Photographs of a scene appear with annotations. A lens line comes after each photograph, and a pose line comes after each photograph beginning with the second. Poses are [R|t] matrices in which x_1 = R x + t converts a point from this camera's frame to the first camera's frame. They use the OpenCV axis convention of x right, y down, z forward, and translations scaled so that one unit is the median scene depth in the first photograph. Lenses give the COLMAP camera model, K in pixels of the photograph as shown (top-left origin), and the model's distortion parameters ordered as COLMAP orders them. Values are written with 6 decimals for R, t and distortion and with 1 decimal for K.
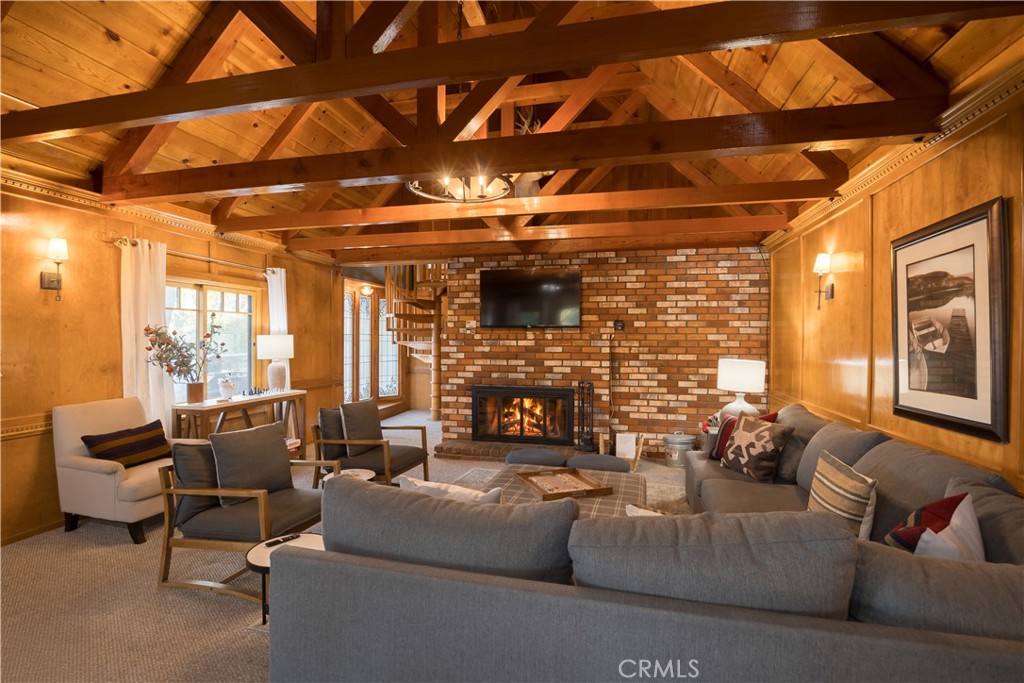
lens RADIAL K [[497.6, 0, 516.3], [0, 497.6, 337.7], [0, 0, 1]] dist [-0.019622, 0.001416]
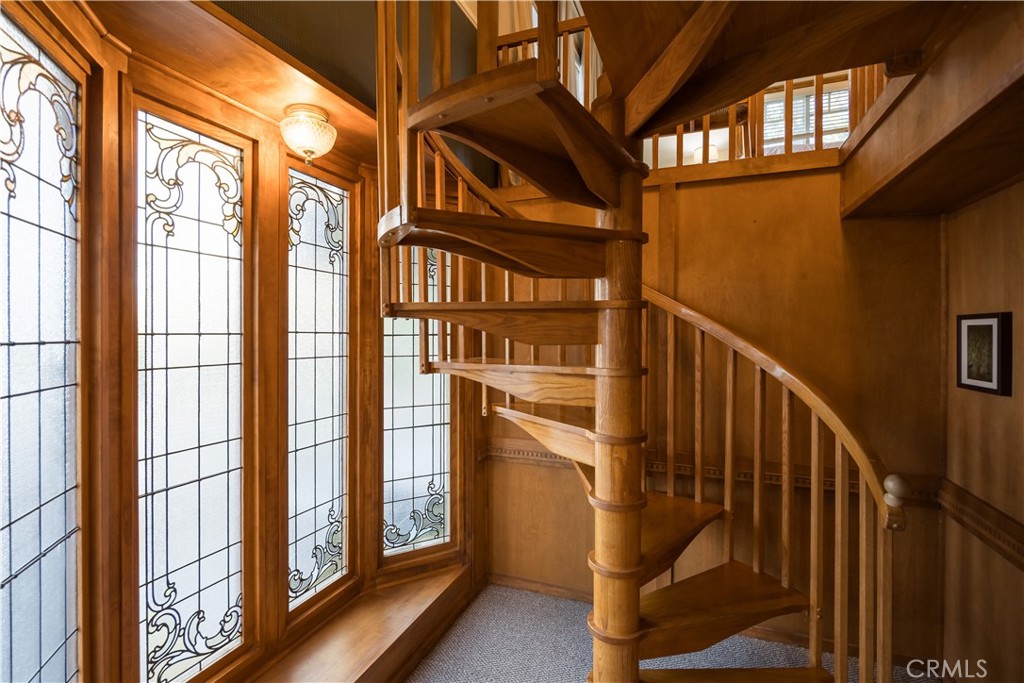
lens RADIAL K [[497.6, 0, 510.0], [0, 497.6, 336.2], [0, 0, 1]] dist [-0.019622, 0.001416]
pose [[0.989117, -0.008230, -0.146902, -0.626942], [0.006075, 0.999867, -0.015110, -0.007057], [0.147006, 0.014053, 0.989036, 2.819488]]
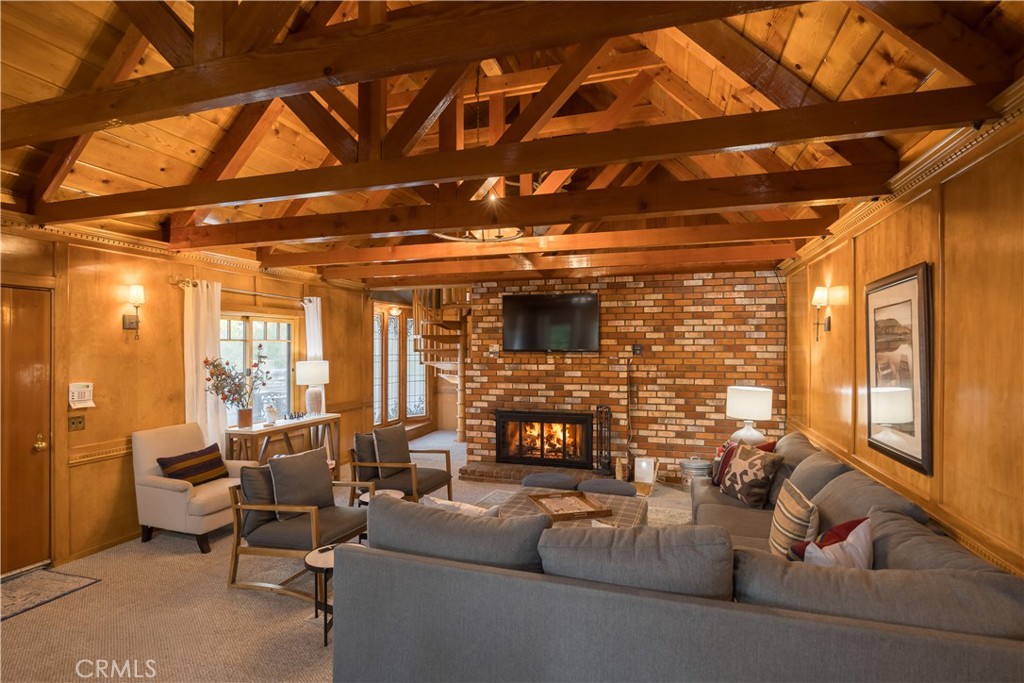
lens RADIAL K [[511.5, 0, 492.1], [0, 511.5, 318.7], [0, 0, 1]] dist [-0.008830, 0.000992]
pose [[0.994475, -0.019614, -0.103128, 0.027296], [0.012562, 0.997566, -0.068586, -0.027218], [0.104223, 0.066911, 0.992301, -0.103187]]
